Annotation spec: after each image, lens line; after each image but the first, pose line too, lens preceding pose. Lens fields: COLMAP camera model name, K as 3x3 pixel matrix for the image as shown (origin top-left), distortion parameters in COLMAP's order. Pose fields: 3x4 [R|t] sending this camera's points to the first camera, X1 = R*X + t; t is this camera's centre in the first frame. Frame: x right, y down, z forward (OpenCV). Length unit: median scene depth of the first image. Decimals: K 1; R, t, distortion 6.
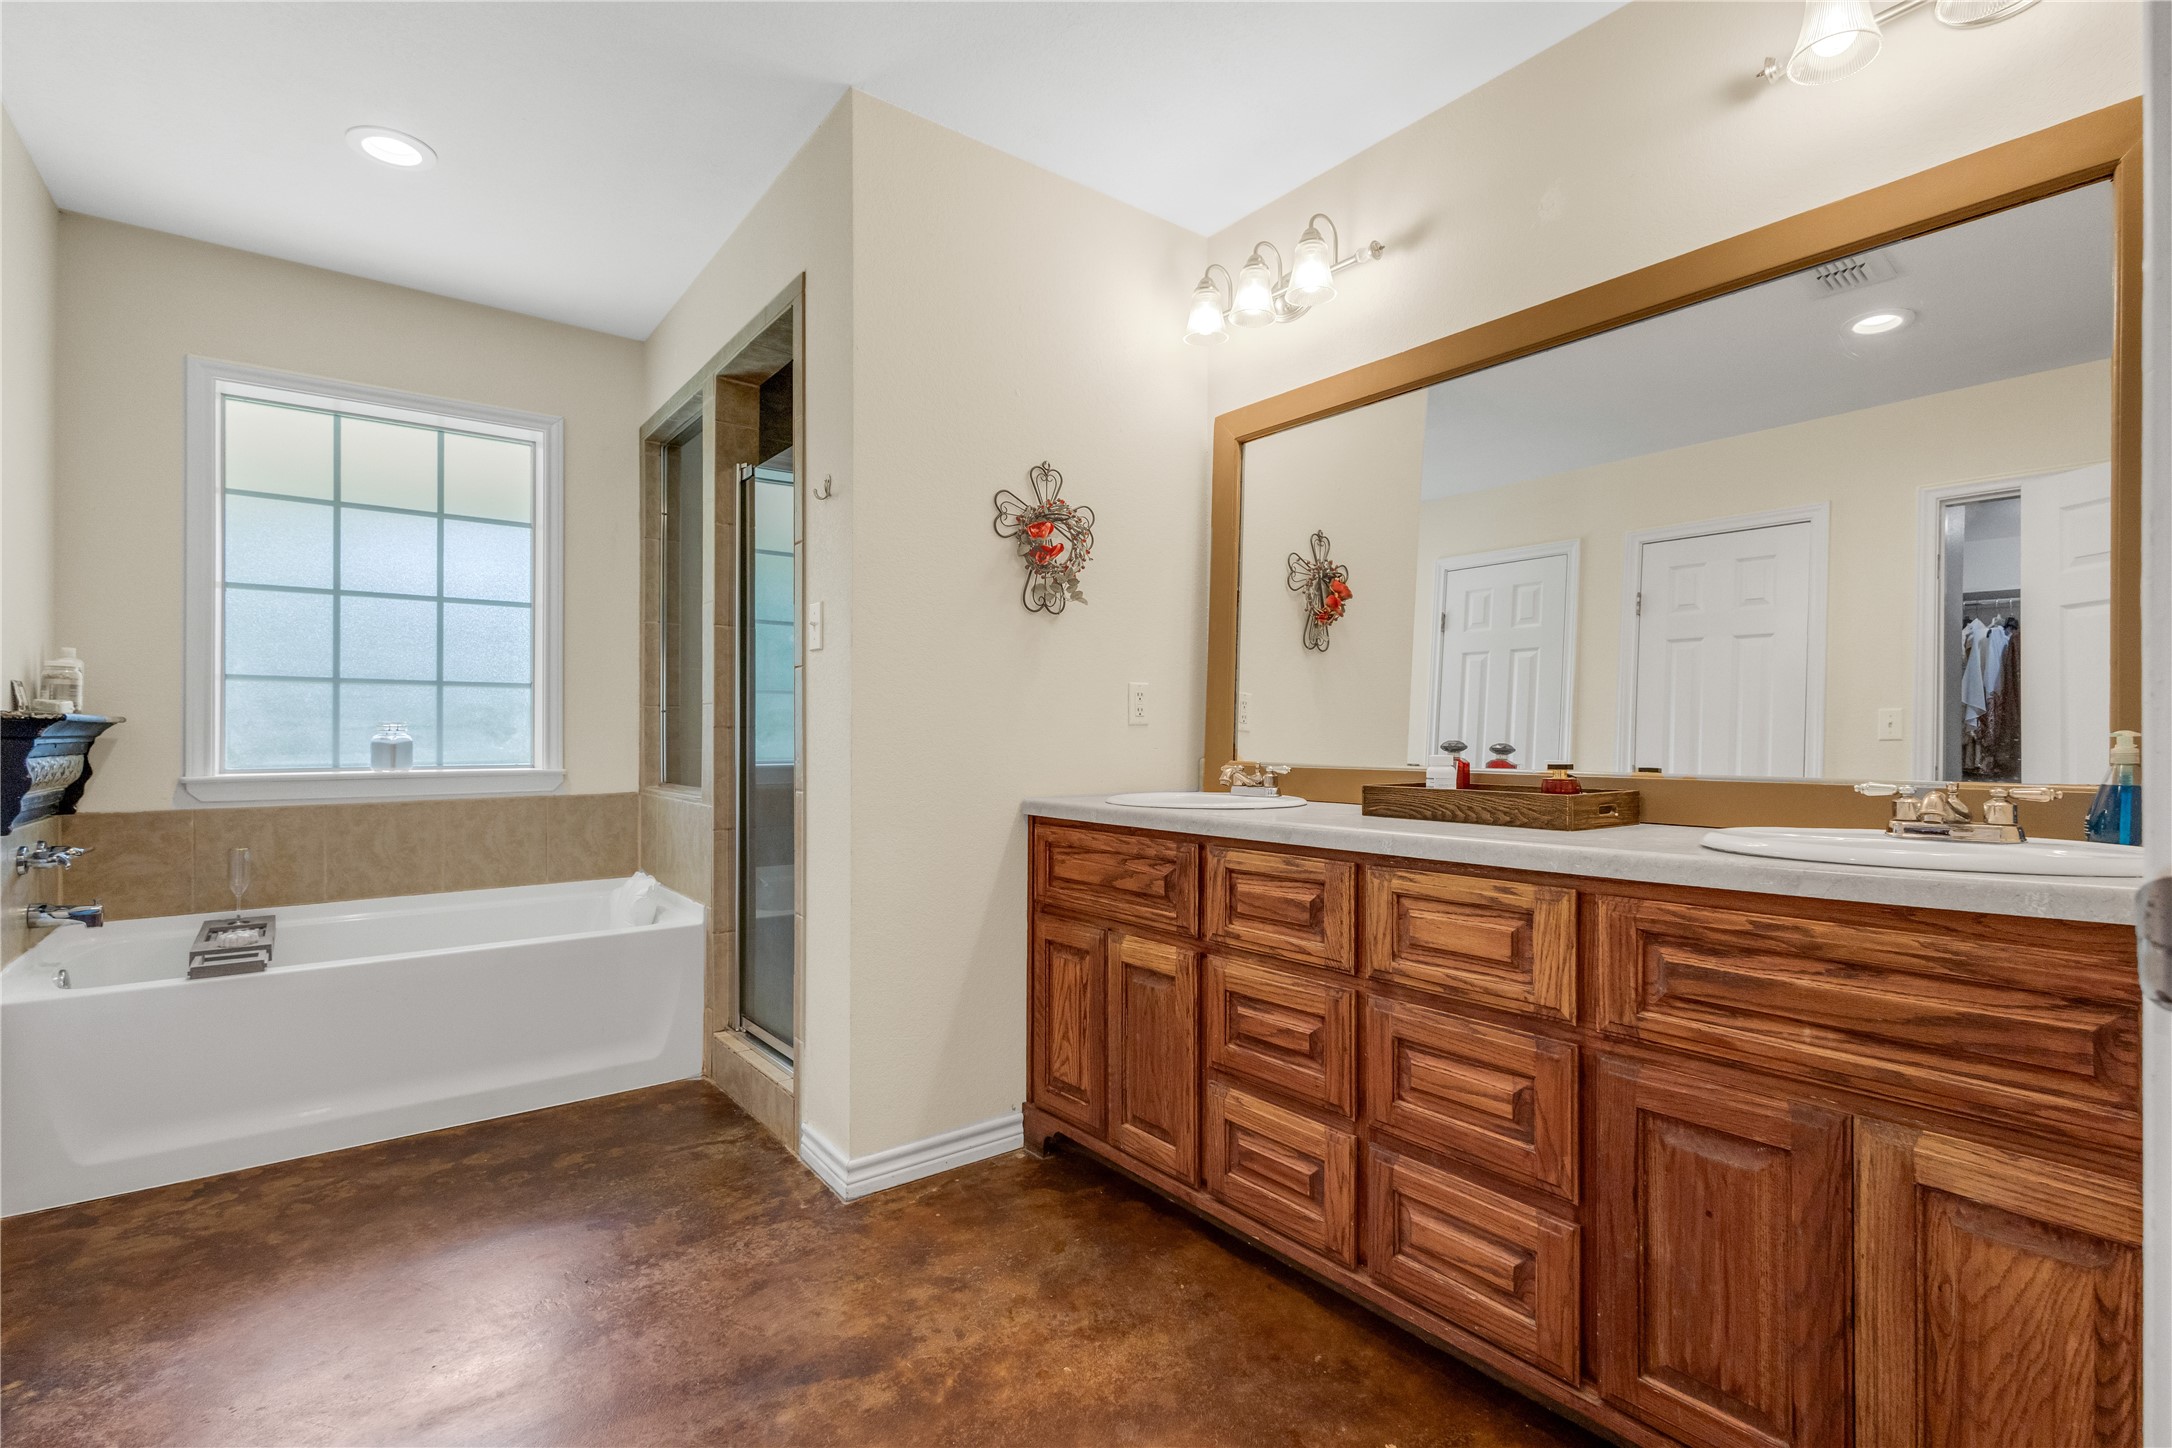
lens RADIAL K [[998.7, 0, 1089.3], [0, 998.7, 732.7], [0, 0, 1]] dist [0.011825, 0.000796]
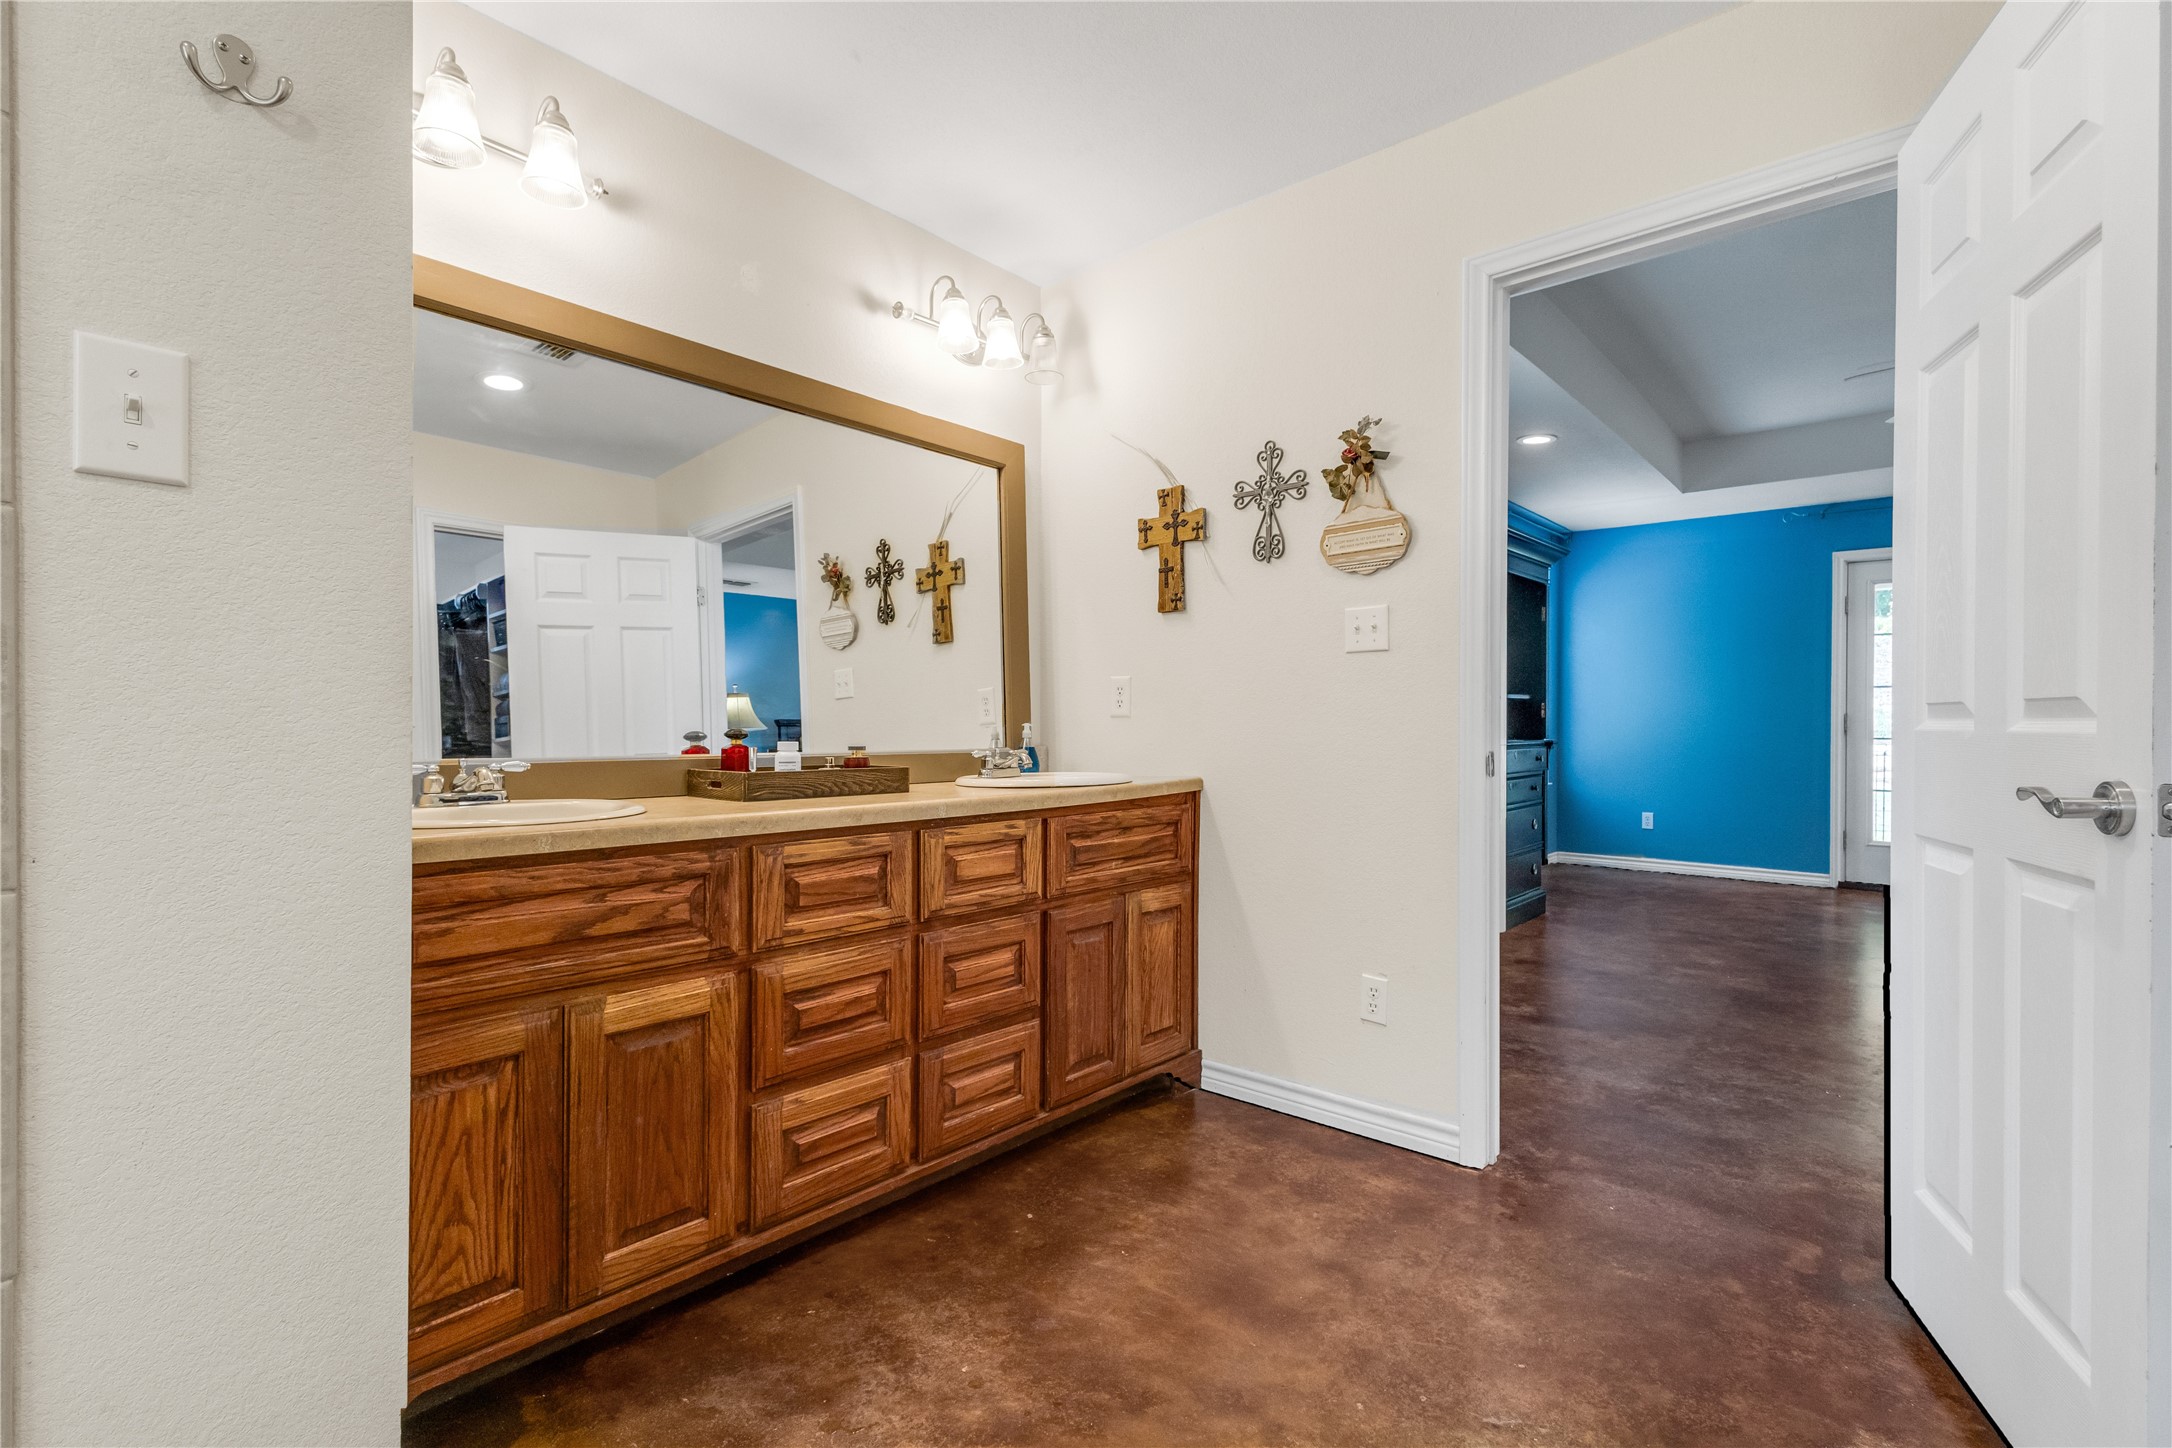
lens RADIAL K [[998.7, 0, 1087.1], [0, 998.7, 733.0], [0, 0, 1]] dist [0.011825, 0.000796]
pose [[-0.186605, -0.008954, 0.982394, -0.923639], [-0.009221, 0.999930, 0.007362, 0.001859], [-0.982392, -0.007685, -0.186674, 0.982587]]
